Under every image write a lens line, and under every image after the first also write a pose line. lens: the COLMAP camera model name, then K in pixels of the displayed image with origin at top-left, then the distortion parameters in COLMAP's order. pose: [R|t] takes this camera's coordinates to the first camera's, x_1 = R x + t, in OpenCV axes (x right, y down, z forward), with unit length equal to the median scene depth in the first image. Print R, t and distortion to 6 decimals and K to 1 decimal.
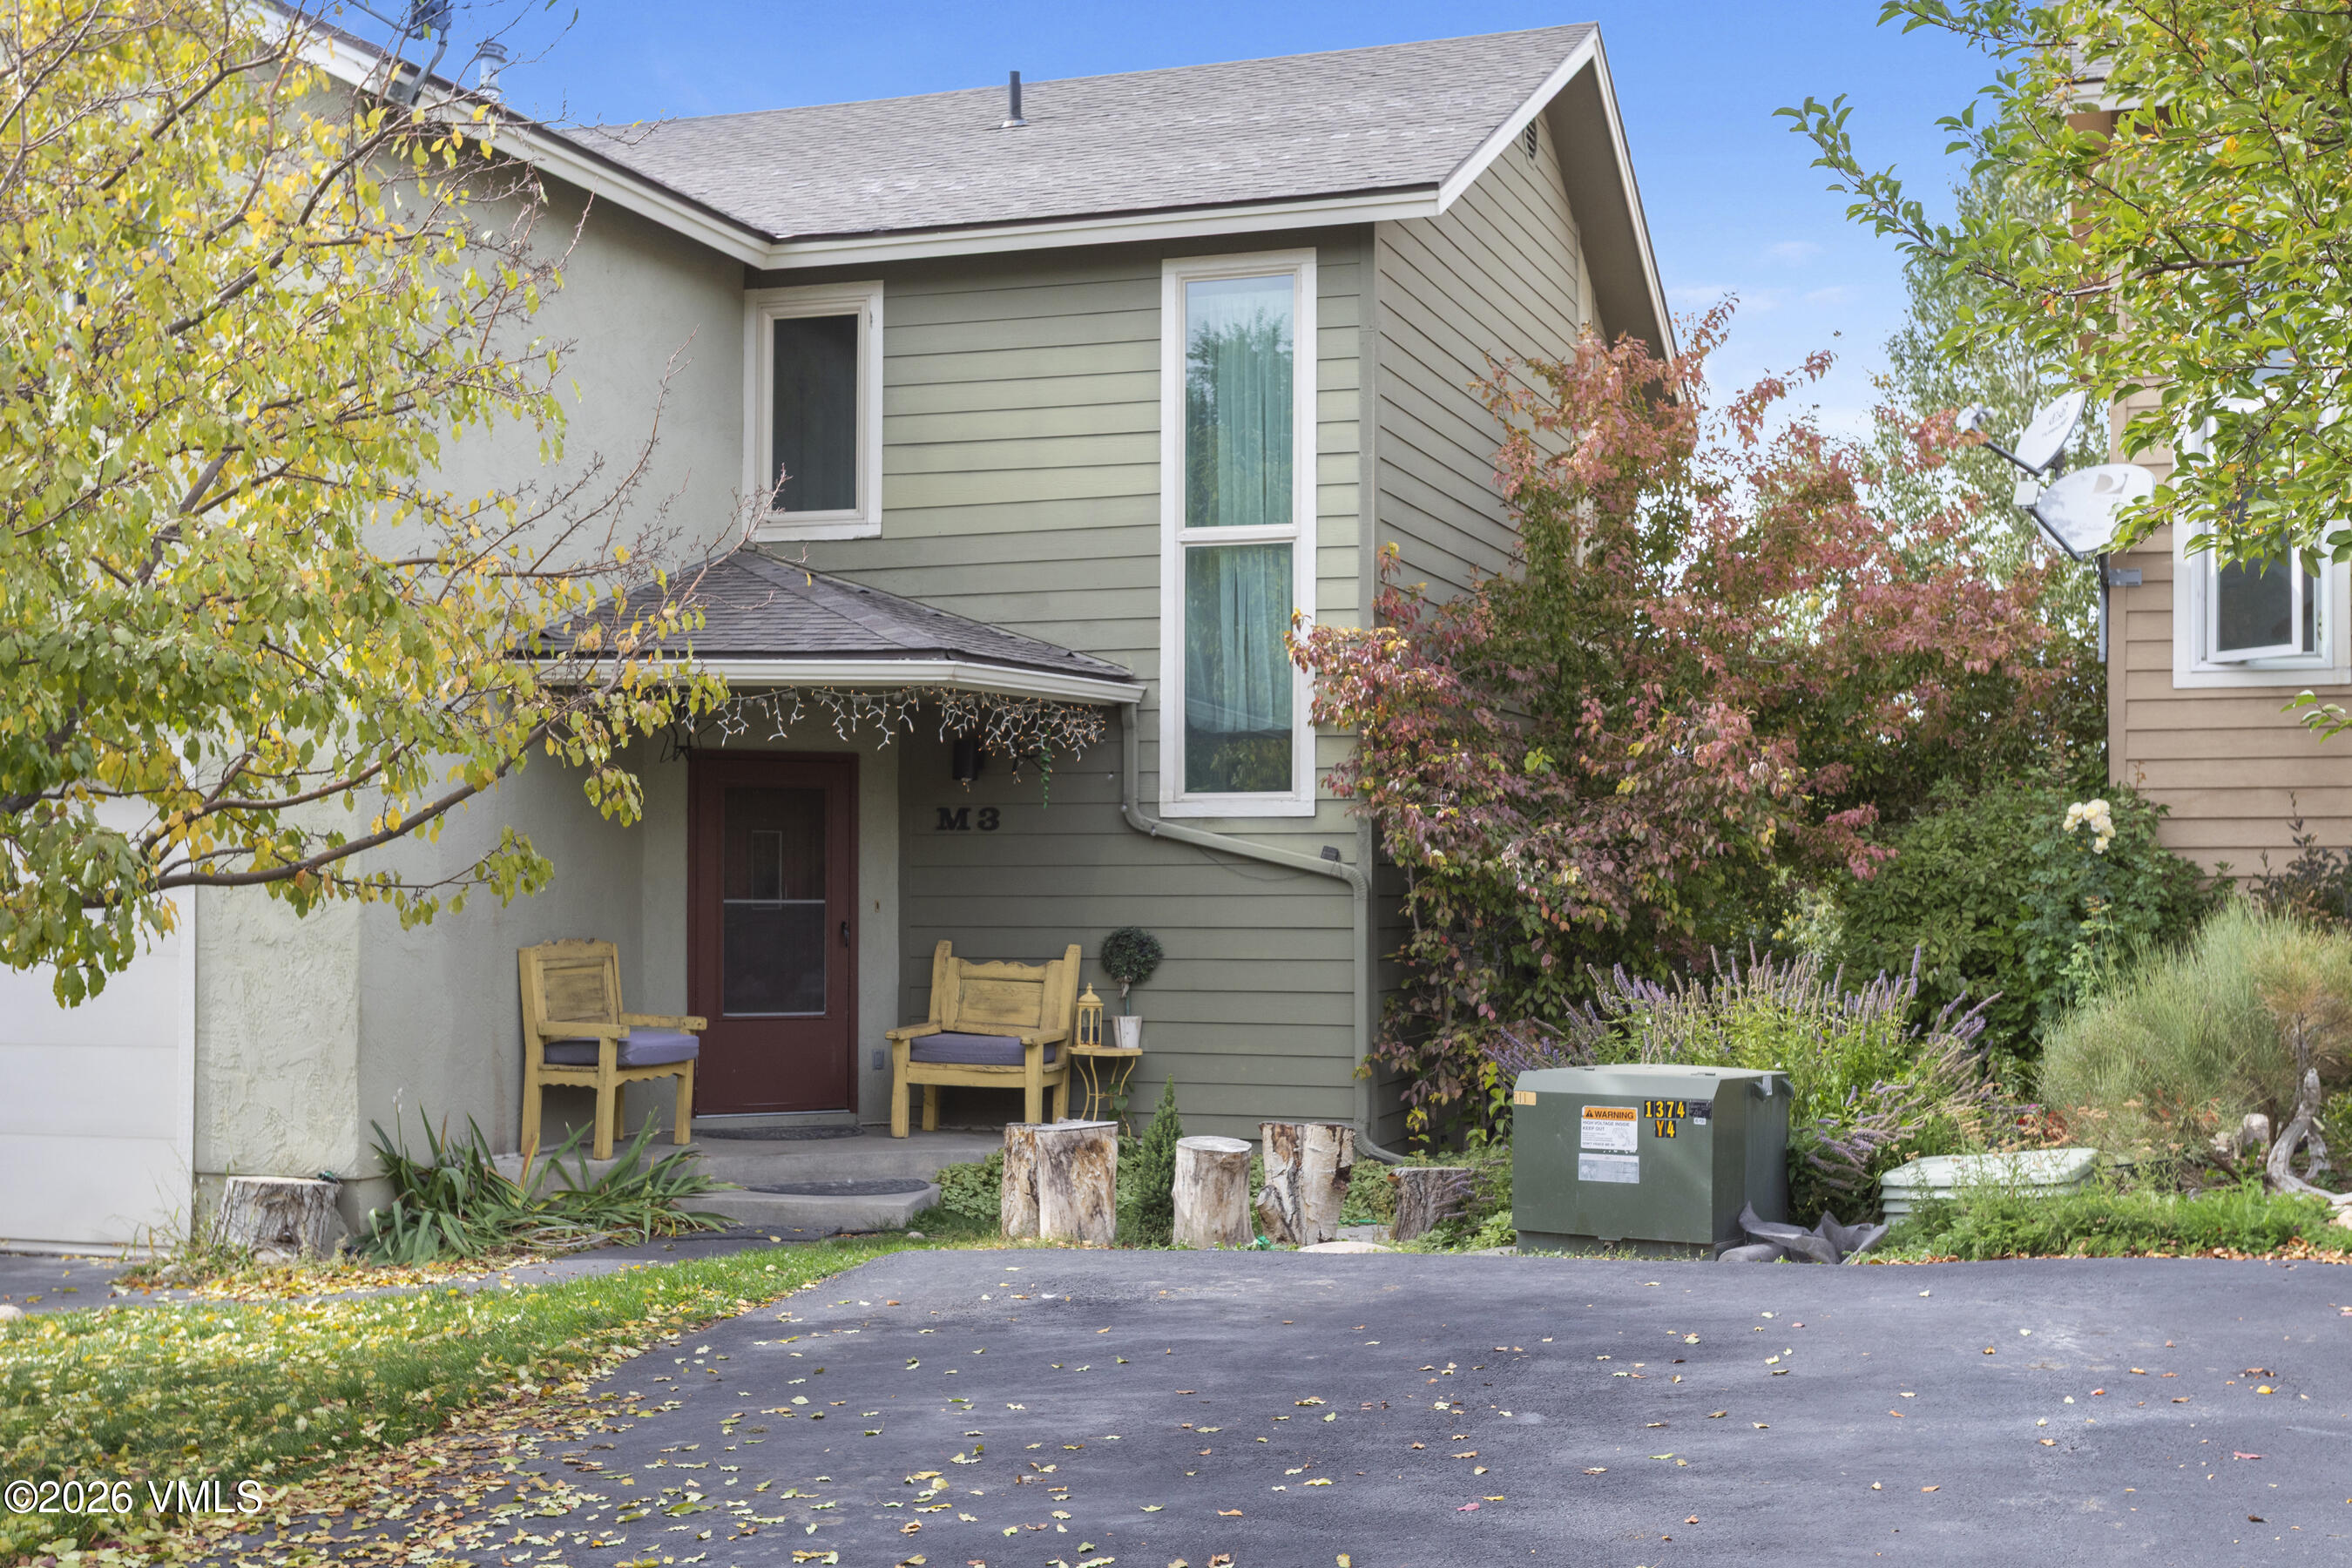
lens RADIAL K [[2644.1, 0, 1178.1], [0, 2644.1, 793.4], [0, 0, 1]] dist [0.002793, 0.006838]
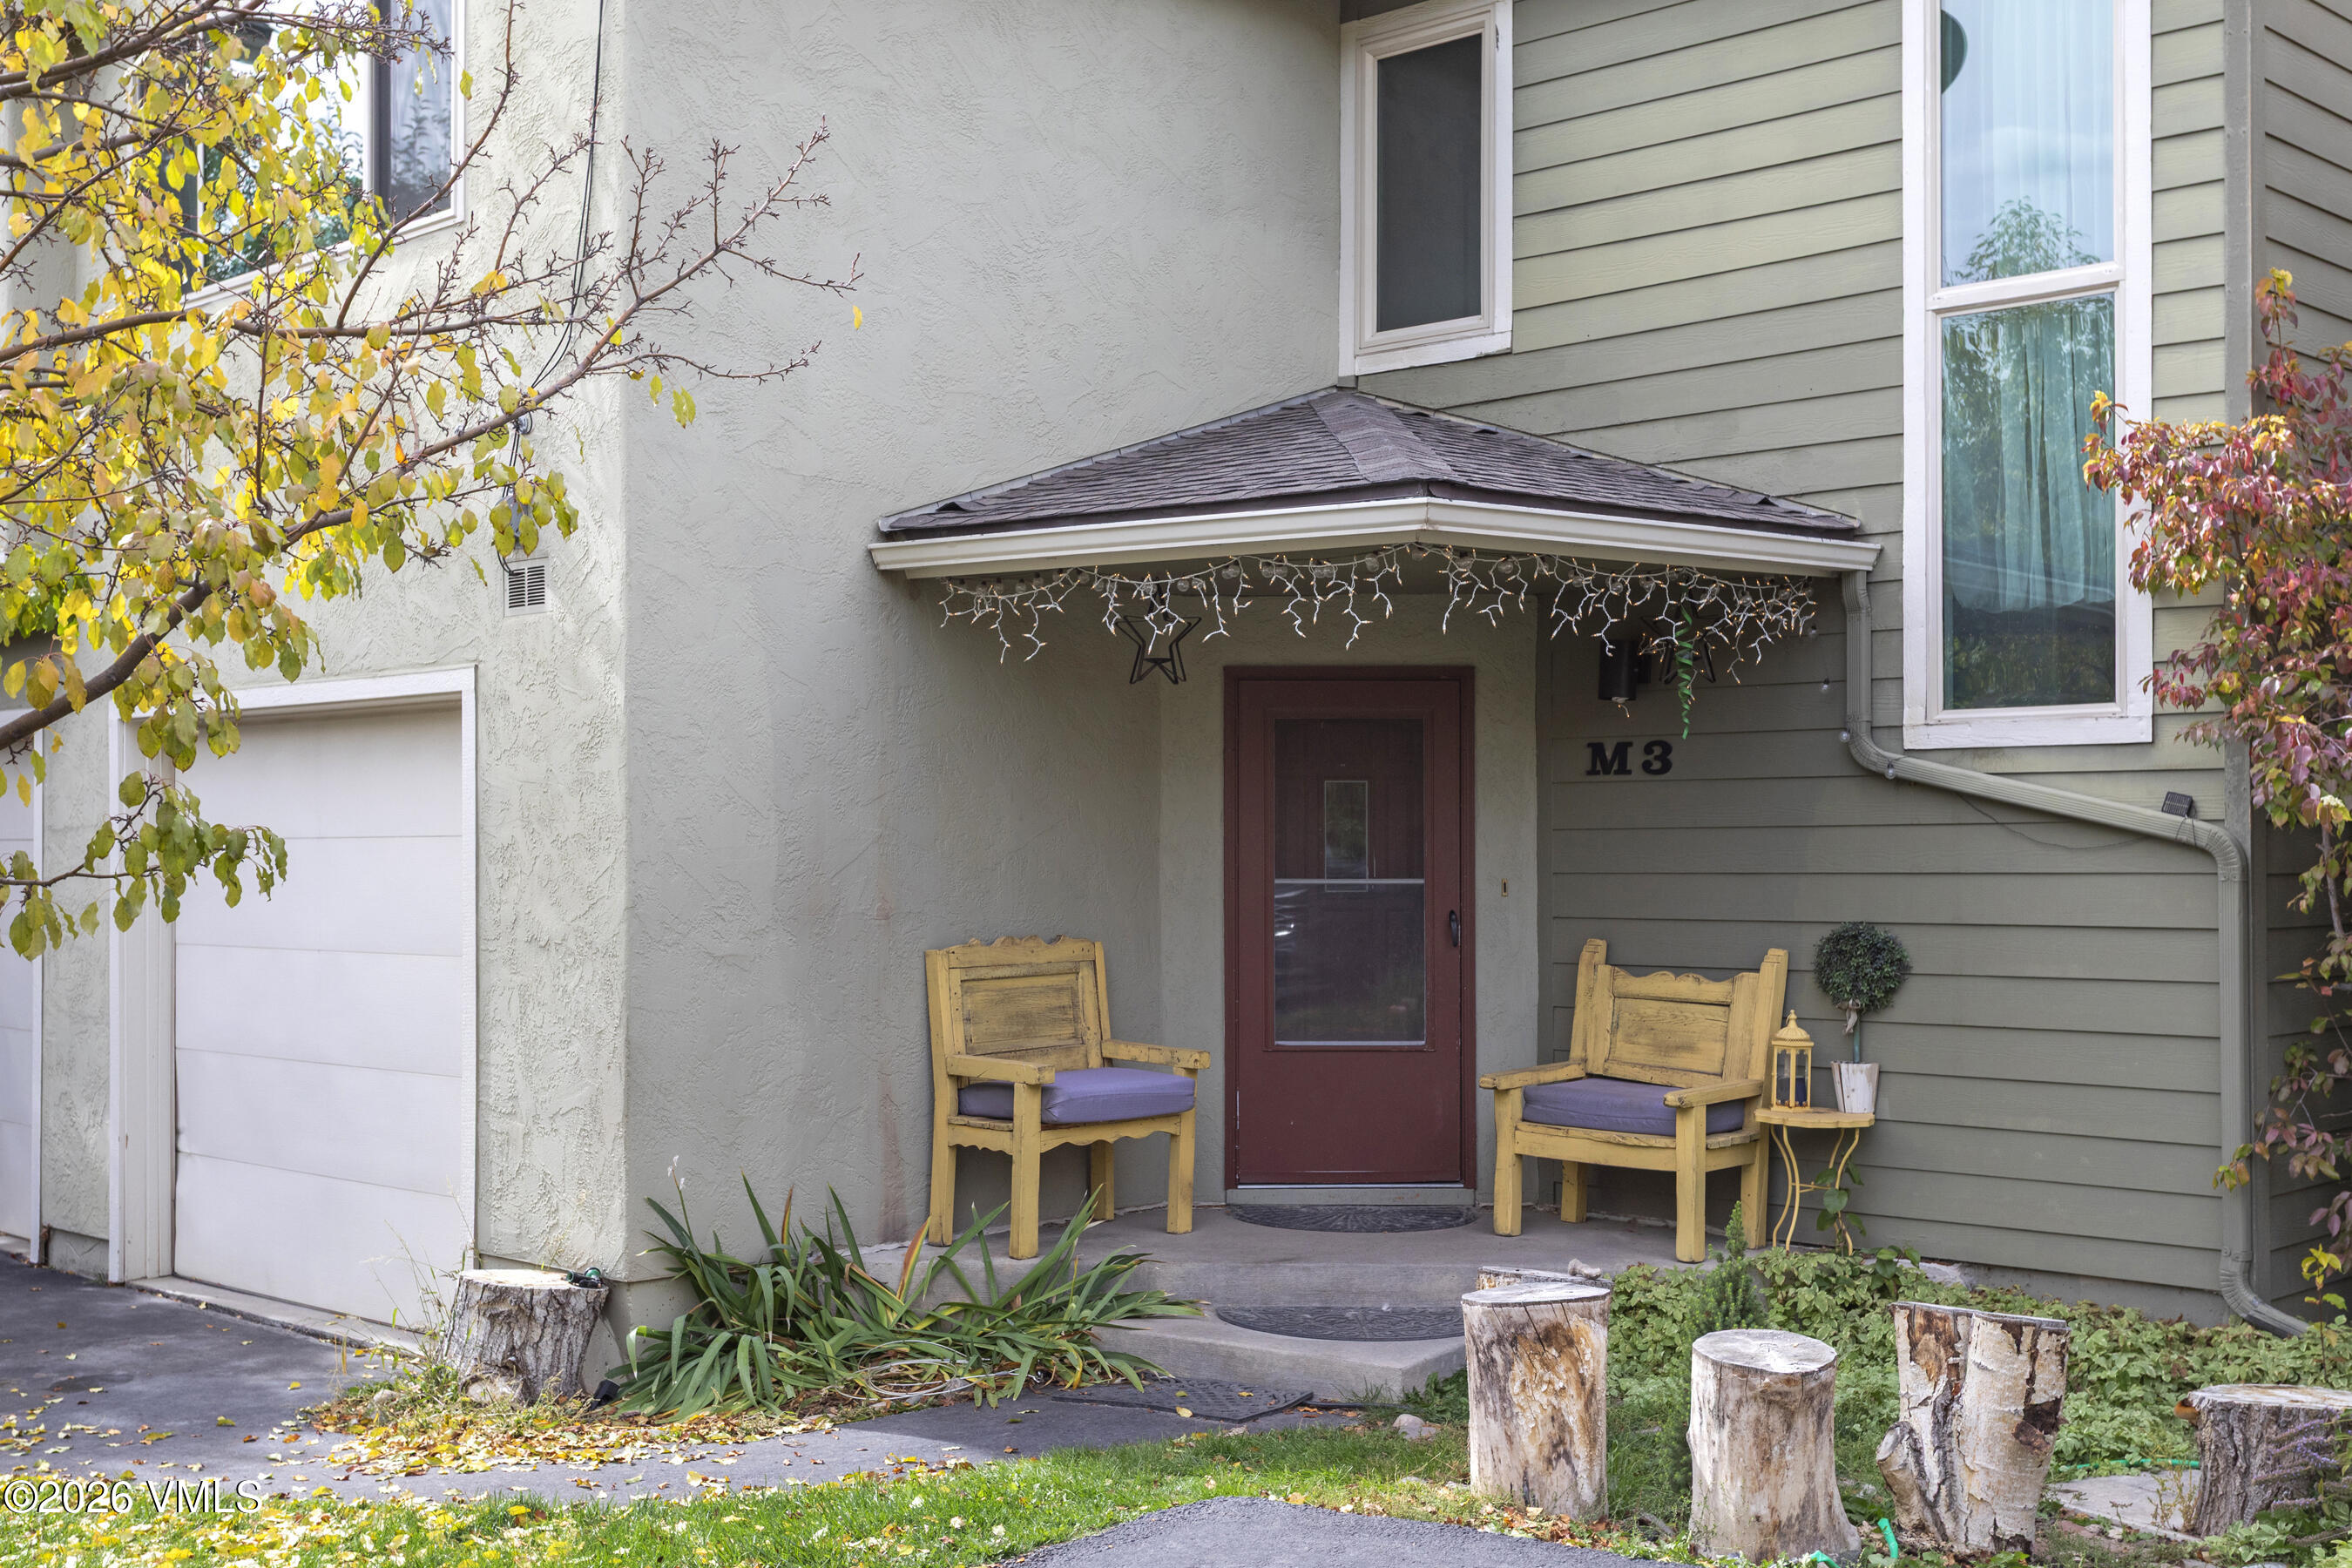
lens RADIAL K [[2644.1, 0, 1178.1], [0, 2644.1, 793.4], [0, 0, 1]] dist [0.002793, 0.006838]
pose [[0.908365, -0.012614, -0.417987, 0.103904], [0.019625, 0.999730, 0.012478, 0.008547], [0.417717, -0.019538, 0.908367, 0.368720]]
